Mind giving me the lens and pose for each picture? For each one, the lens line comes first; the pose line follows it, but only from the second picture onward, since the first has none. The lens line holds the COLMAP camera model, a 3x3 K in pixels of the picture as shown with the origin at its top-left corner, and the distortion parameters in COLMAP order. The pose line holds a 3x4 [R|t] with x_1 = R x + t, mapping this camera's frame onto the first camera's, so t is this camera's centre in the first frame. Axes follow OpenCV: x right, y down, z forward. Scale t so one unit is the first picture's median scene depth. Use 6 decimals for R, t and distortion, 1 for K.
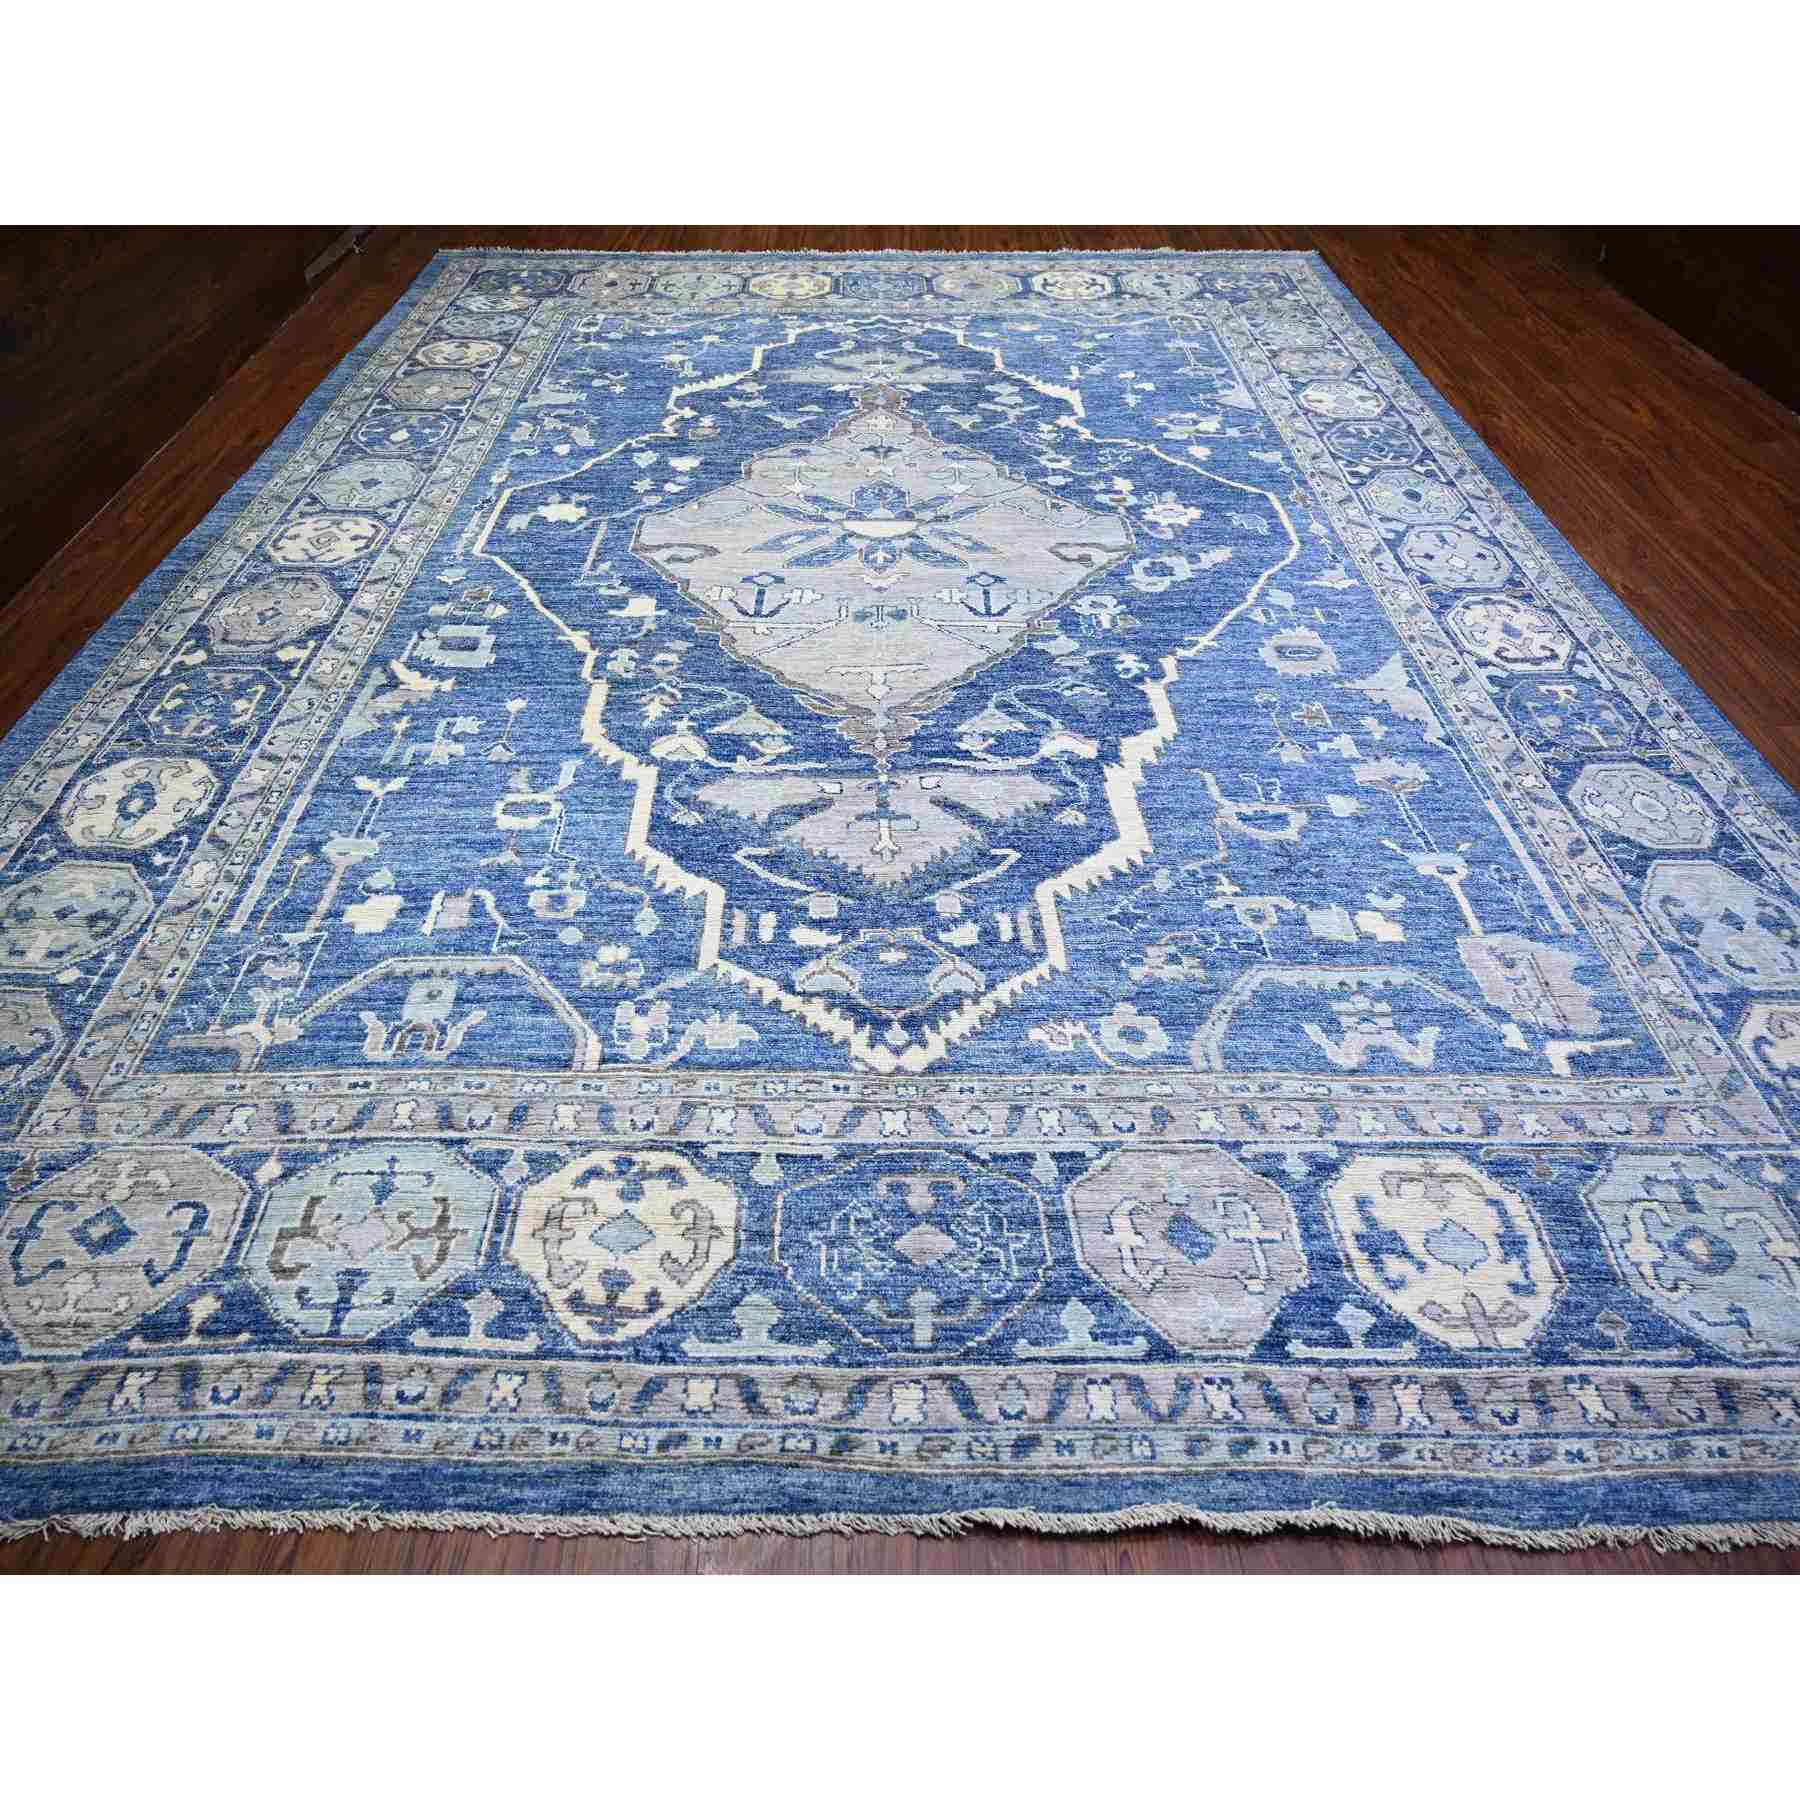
lens RADIAL K [[1088.0, 0, 900.0], [0, 1088.0, 900.0], [0, 0, 1]] dist [-0.009772, 0.001107]
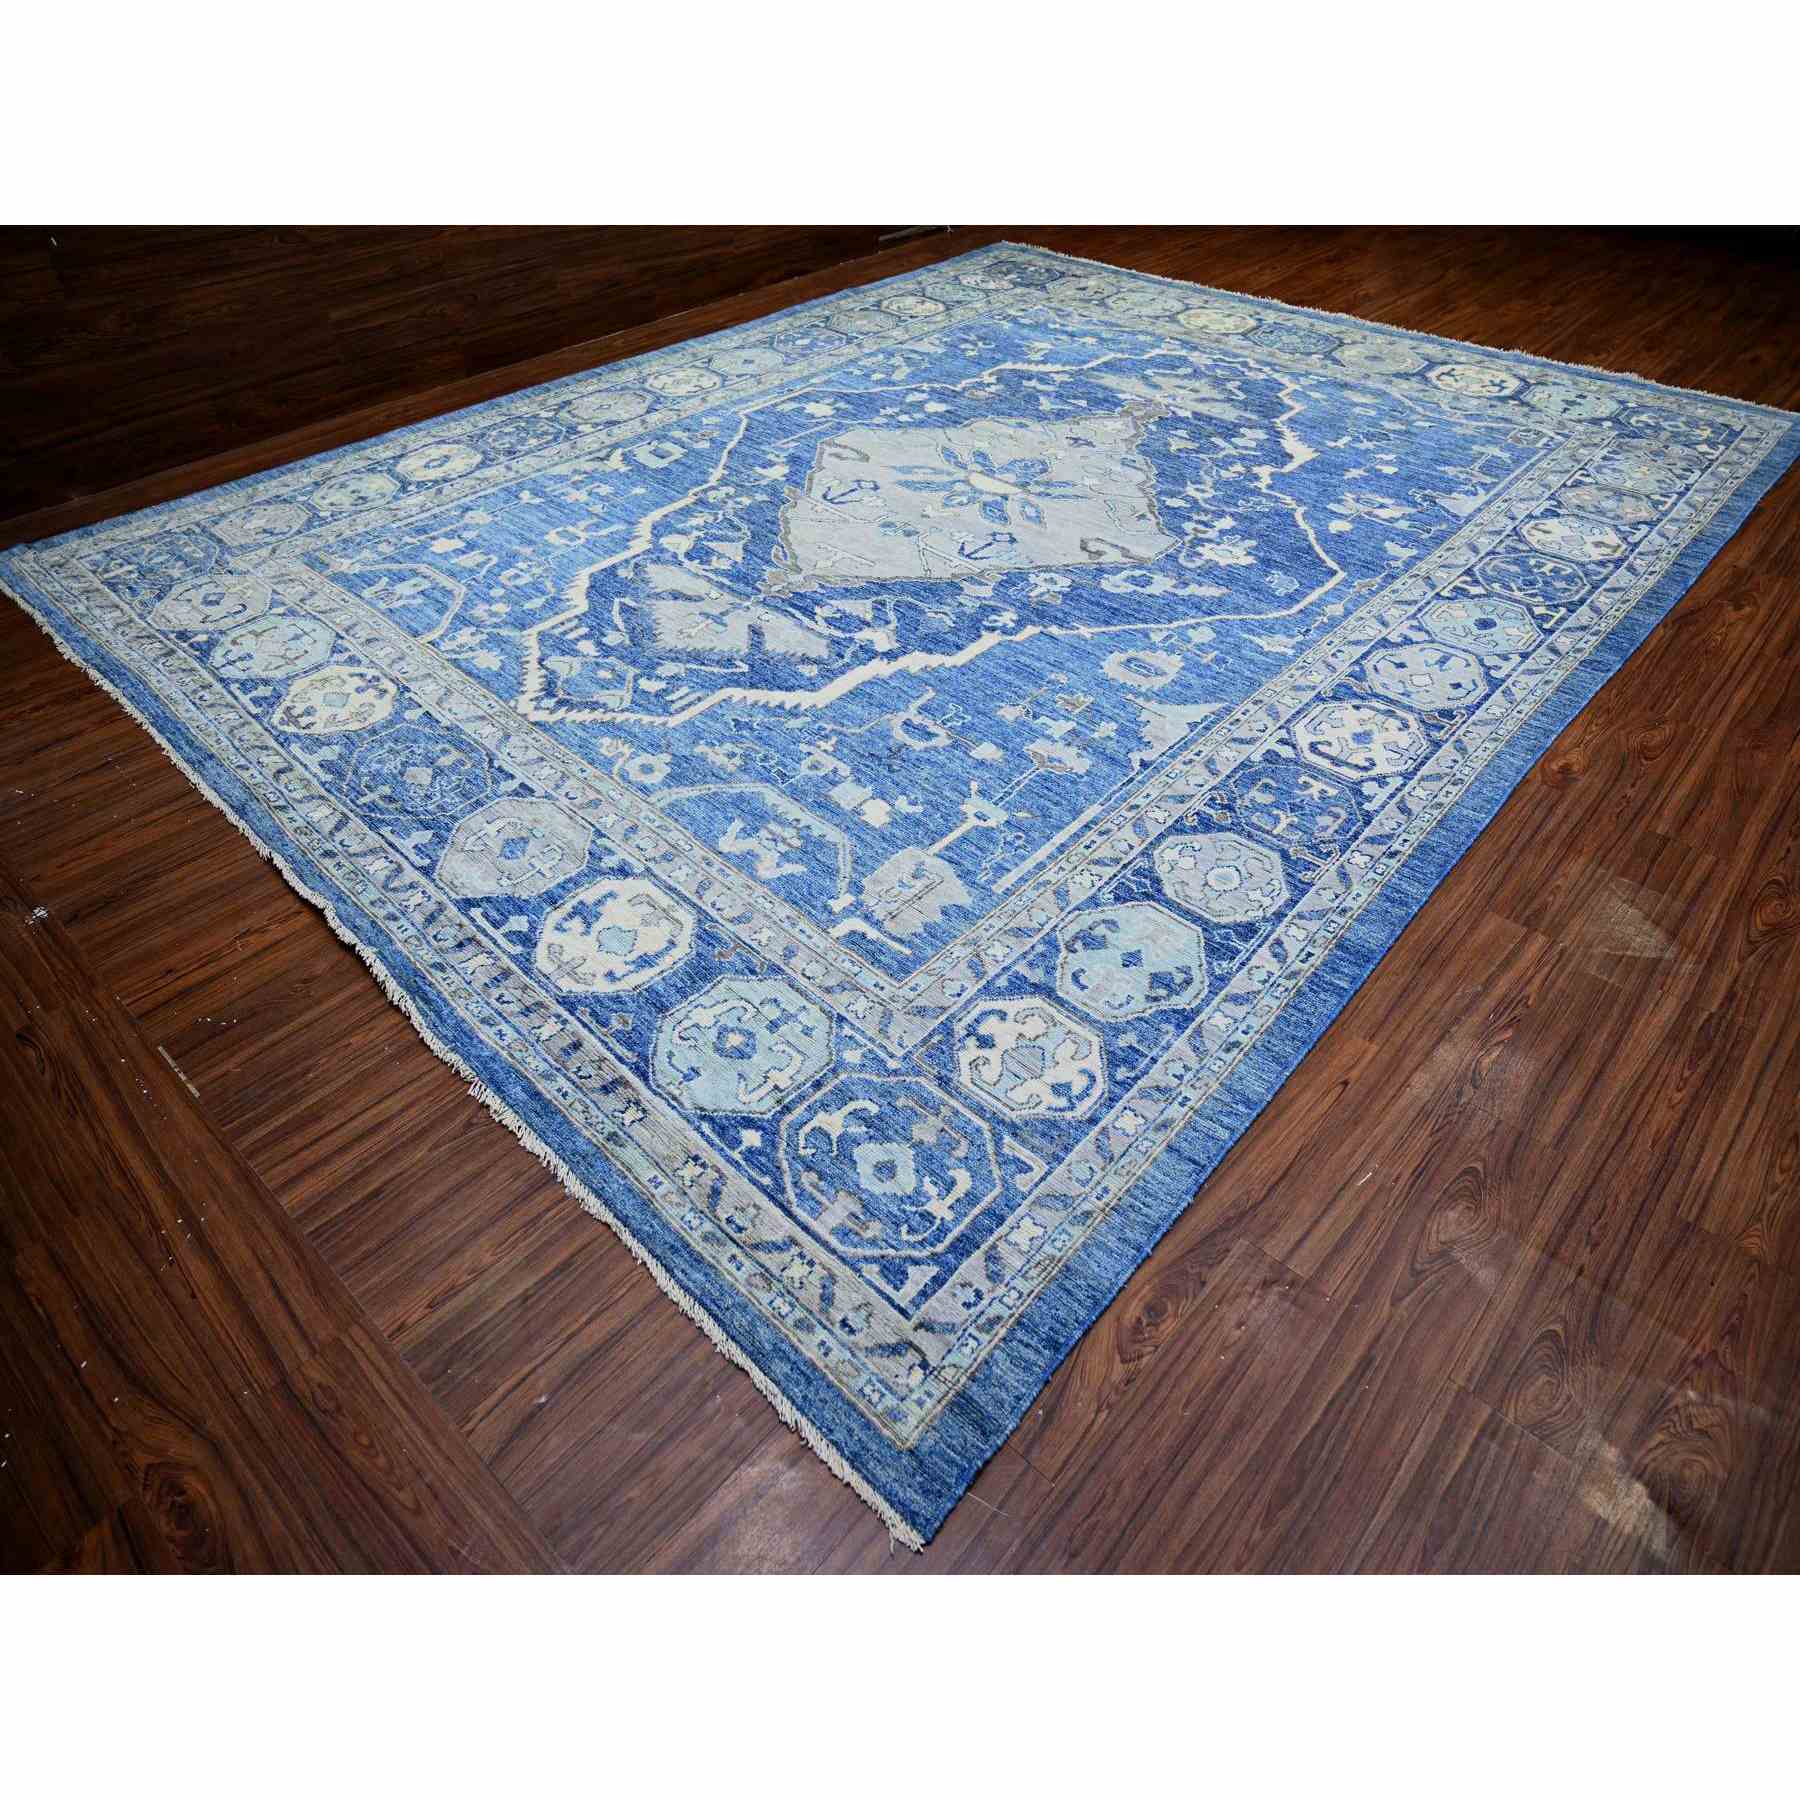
lens RADIAL K [[1088.0, 0, 900.0], [0, 1088.0, 900.0], [0, 0, 1]] dist [-0.009772, 0.001107]
pose [[0.725223, 0.469994, -0.503148, 0.888161], [-0.489997, 0.865691, 0.102381, -0.022332], [0.483689, 0.172292, 0.858114, -0.000276]]
